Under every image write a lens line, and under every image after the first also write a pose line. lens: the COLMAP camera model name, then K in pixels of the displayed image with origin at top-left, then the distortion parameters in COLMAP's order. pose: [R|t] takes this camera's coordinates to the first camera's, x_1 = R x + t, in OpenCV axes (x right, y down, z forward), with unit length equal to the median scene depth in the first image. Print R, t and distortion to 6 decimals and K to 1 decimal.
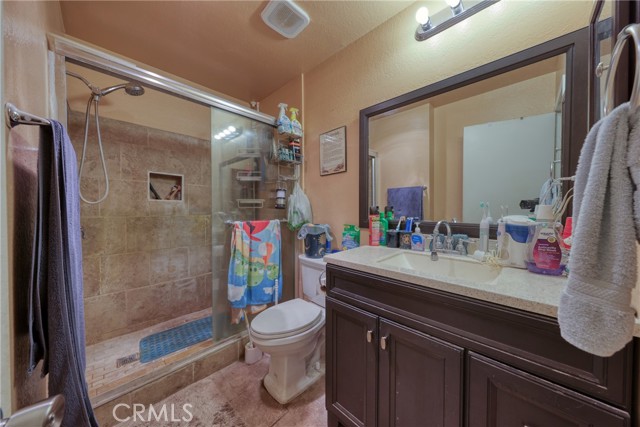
lens RADIAL K [[218.7, 0, 319.5], [0, 218.7, 214.6], [0, 0, 1]] dist [0.001807, -0.000106]
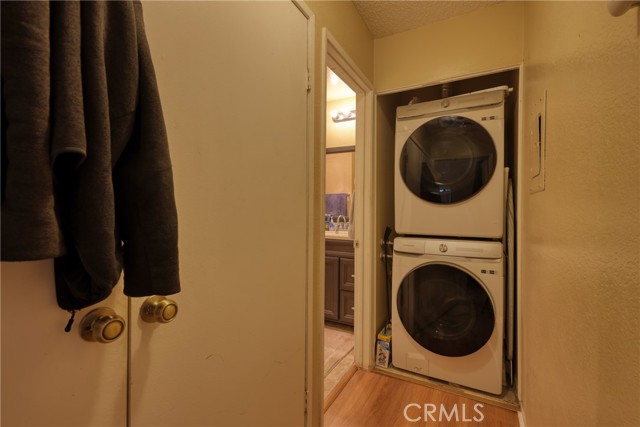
lens RADIAL K [[290.0, 0, 320.4], [0, 290.0, 213.5], [0, 0, 1]] dist [-0.000581, 0.000127]
pose [[0.967443, 0.005081, 0.253039, -0.151474], [-0.002394, 0.999937, -0.010924, 0.015327], [-0.253079, 0.009963, 0.967394, -0.719371]]
